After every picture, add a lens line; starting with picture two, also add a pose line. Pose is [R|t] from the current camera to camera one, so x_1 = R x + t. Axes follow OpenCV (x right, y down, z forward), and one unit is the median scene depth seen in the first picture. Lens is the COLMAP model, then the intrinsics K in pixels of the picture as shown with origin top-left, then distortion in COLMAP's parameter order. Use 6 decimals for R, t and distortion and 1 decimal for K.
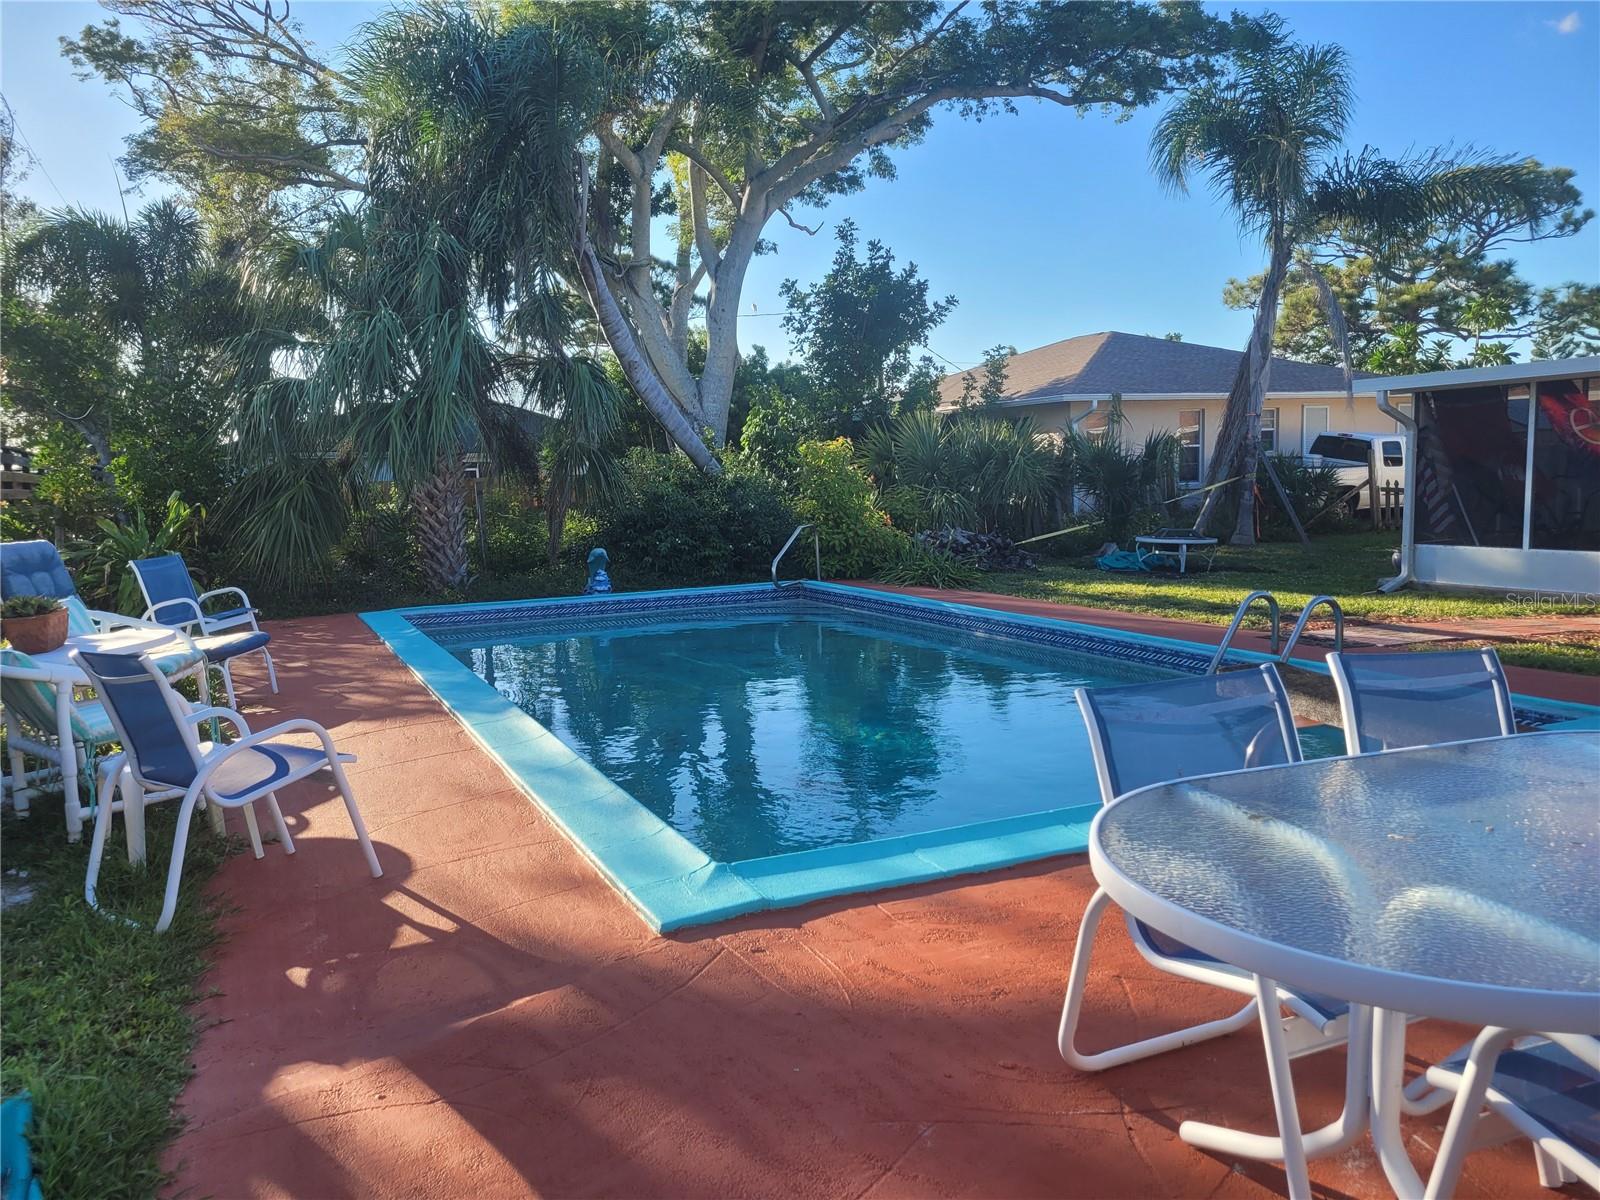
lens RADIAL K [[1196.7, 0, 797.2], [0, 1196.7, 603.0], [0, 0, 1]] dist [0.056516, -0.032903]
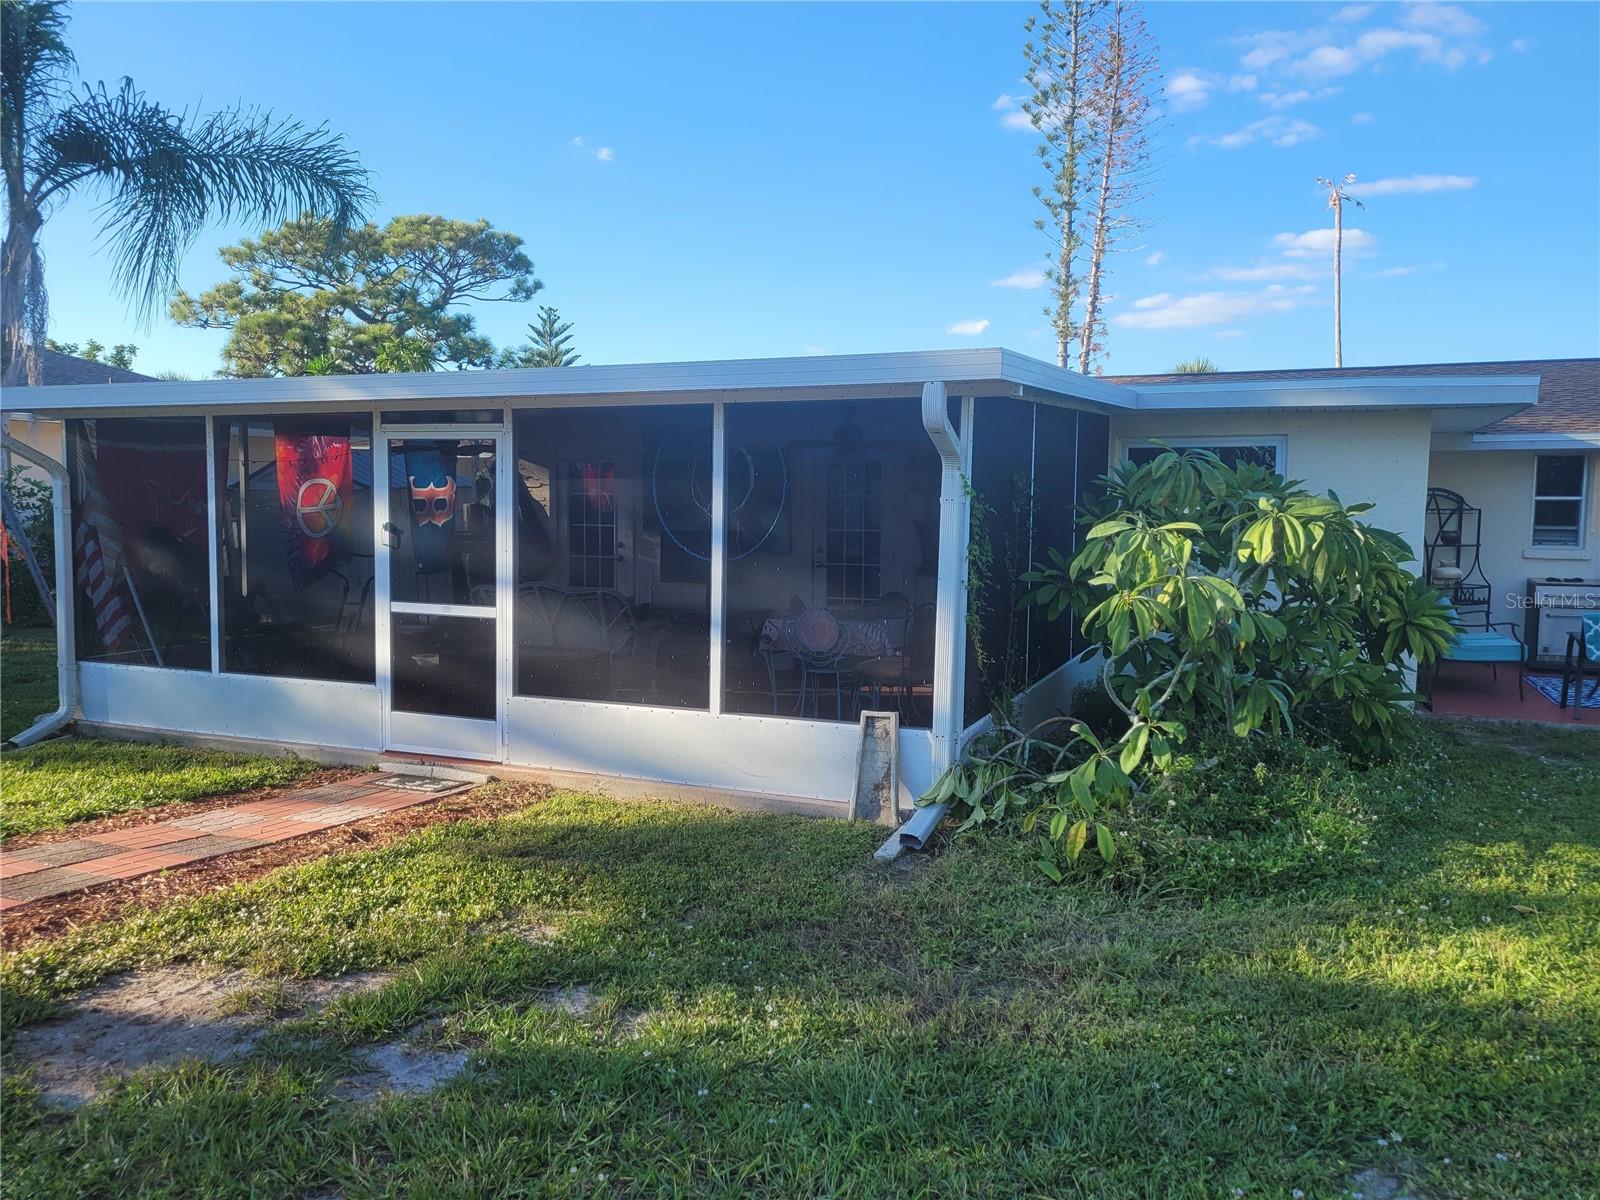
lens RADIAL K [[1196.7, 0, 801.8], [0, 1196.7, 600.3], [0, 0, 1]] dist [0.056516, -0.032903]
pose [[0.742870, -0.016050, 0.669243, 0.124809], [0.040163, 0.998980, -0.020624, -0.017734], [-0.668229, 0.042200, 0.742758, 0.096566]]
